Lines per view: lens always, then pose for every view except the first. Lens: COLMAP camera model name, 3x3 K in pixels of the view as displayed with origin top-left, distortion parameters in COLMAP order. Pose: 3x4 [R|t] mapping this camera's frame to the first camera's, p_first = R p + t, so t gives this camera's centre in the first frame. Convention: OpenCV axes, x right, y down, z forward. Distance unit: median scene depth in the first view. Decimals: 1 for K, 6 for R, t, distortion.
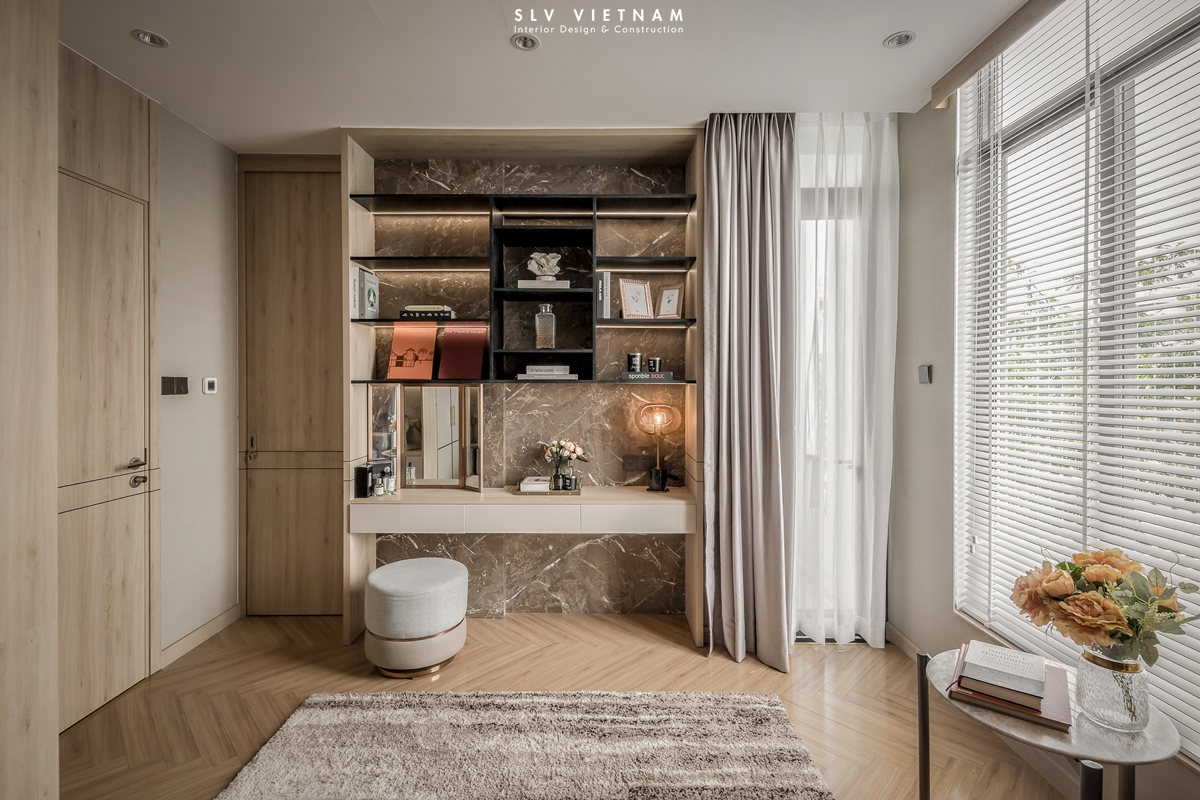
lens RADIAL K [[542.0, 0, 599.5], [0, 542.0, 386.3], [0, 0, 1]] dist [-0.000579, -0.000036]
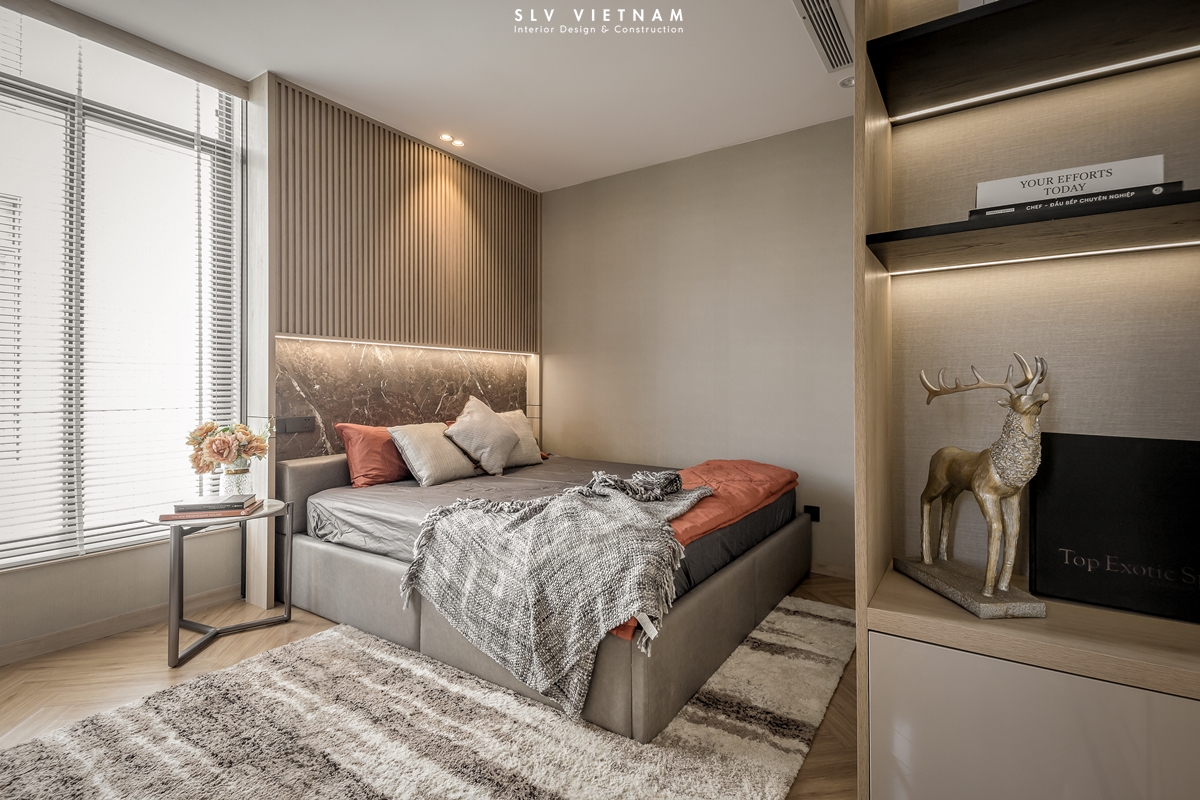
lens RADIAL K [[542.0, 0, 599.5], [0, 542.0, 386.3], [0, 0, 1]] dist [-0.000579, -0.000036]
pose [[-0.825080, -0.007413, 0.564967, -0.576223], [0.000234, 0.999909, 0.013462, 0.081377], [-0.565016, 0.011239, -0.825004, 0.871677]]
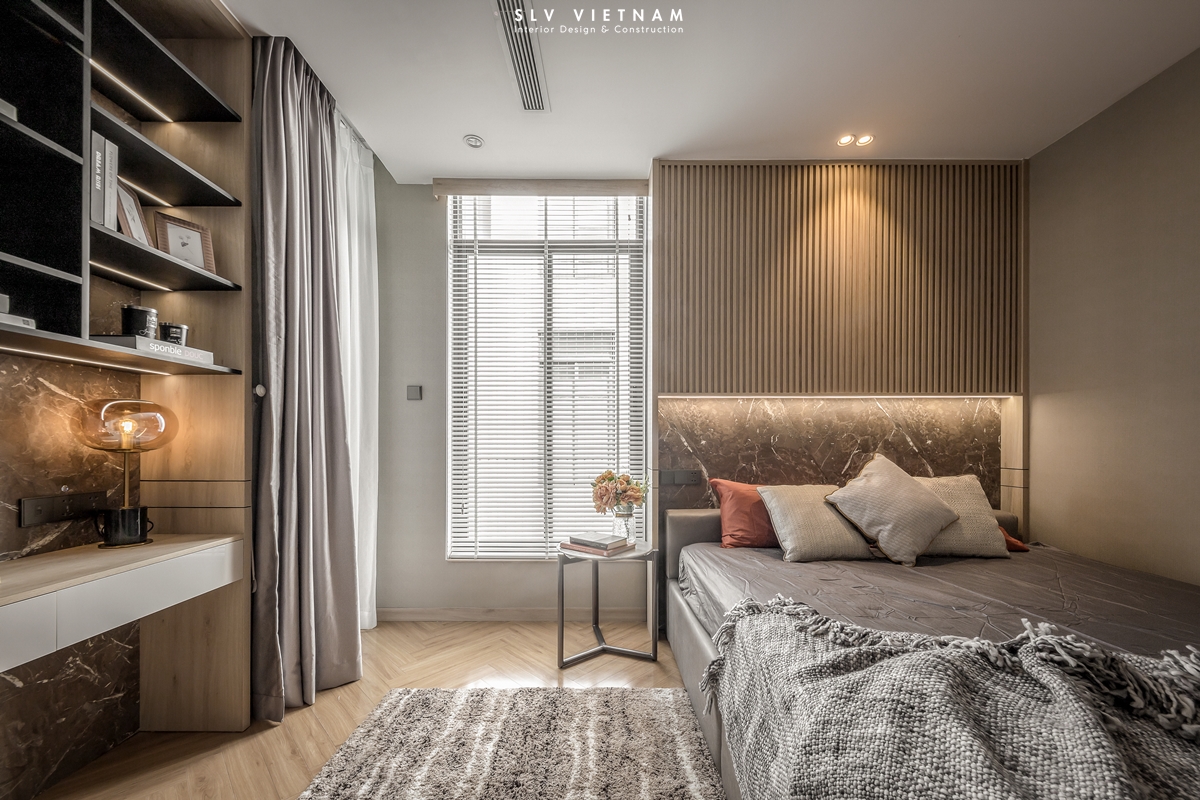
lens RADIAL K [[445.0, 0, 602.2], [0, 445.0, 440.9], [0, 0, 1]] dist [0.001863, -0.000370]
pose [[-0.007973, -0.005471, 0.999953, -0.427637], [0.011136, 0.999923, 0.005559, 0.086813], [-0.999906, 0.011180, -0.007912, 0.508663]]
